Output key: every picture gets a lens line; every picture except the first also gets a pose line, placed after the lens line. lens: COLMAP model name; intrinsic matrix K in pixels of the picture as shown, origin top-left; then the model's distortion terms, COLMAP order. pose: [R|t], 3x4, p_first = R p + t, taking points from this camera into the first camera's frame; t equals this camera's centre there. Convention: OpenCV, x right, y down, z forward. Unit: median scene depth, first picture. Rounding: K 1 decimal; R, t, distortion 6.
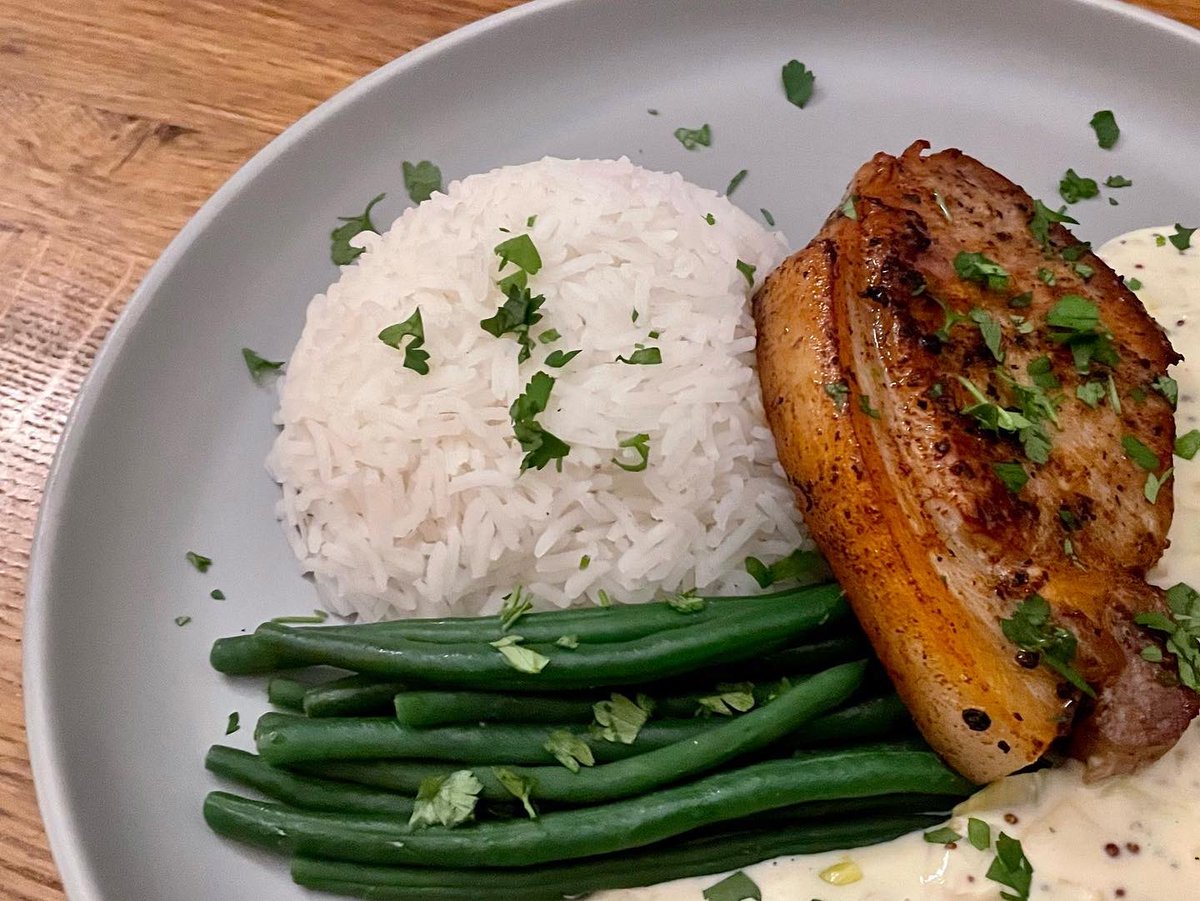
lens RADIAL K [[1478.6, 0, 595.2], [0, 1478.6, 492.9], [0, 0, 1]] dist [0.094402, -0.294395]
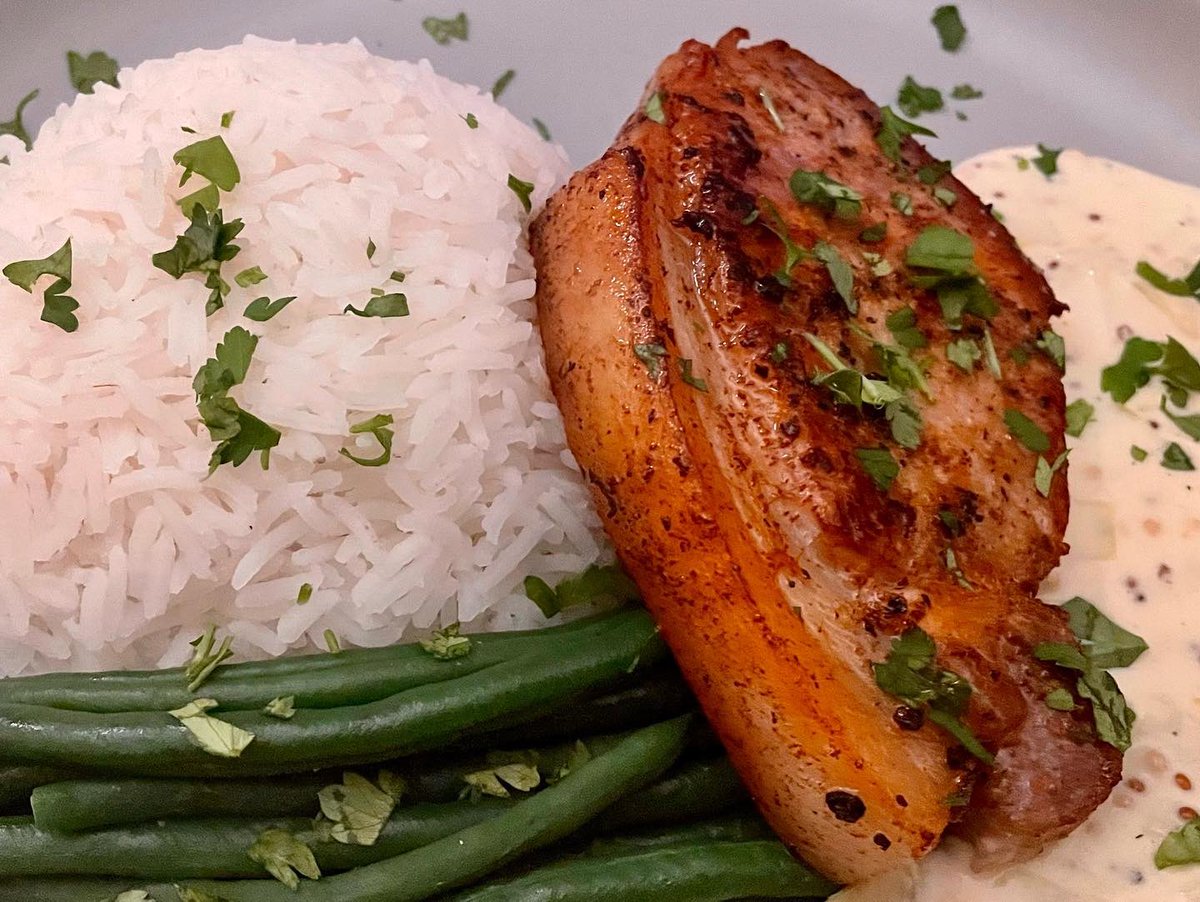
lens RADIAL K [[1466.2, 0, 494.6], [0, 1466.2, 485.0], [0, 0, 1]] dist [0.109175, -0.329471]
pose [[0.994970, -0.012265, 0.099420, 0.014322], [0.009515, 0.999560, 0.028078, -0.024451], [-0.099721, -0.026991, 0.994649, 0.279359]]
